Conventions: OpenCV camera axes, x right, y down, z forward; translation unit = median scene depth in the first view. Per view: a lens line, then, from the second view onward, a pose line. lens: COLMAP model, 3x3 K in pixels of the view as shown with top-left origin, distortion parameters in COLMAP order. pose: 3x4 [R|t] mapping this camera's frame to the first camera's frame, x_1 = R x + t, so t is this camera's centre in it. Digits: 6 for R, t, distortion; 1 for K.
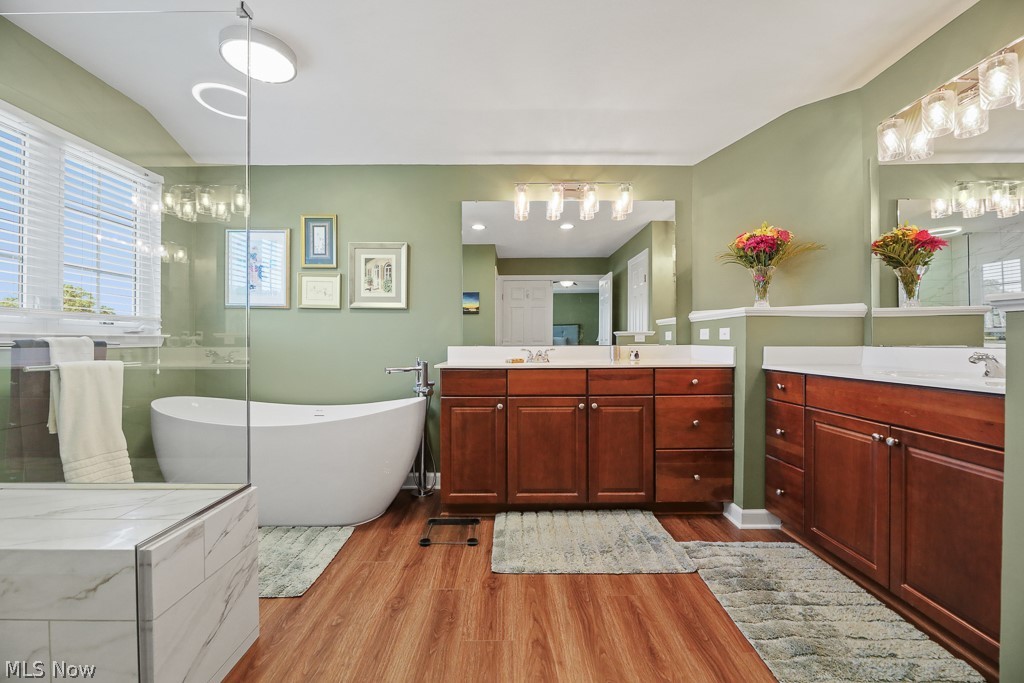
lens RADIAL K [[417.6, 0, 512.0], [0, 417.6, 341.5], [0, 0, 1]] dist [-0.000188, -0.000029]
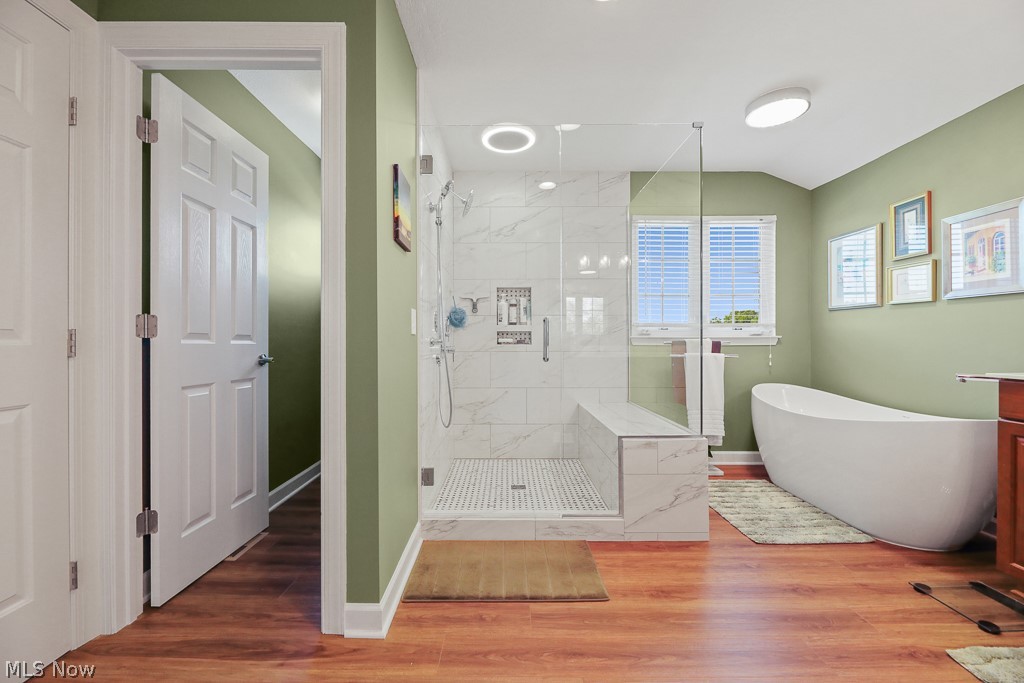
lens RADIAL K [[417.6, 0, 512.0], [0, 417.6, 341.5], [0, 0, 1]] dist [-0.000188, -0.000029]
pose [[0.006020, -0.001469, -0.999981, 0.523367], [0.006255, 0.999979, -0.001431, -0.001622], [0.999962, -0.006246, 0.006029, 0.177064]]
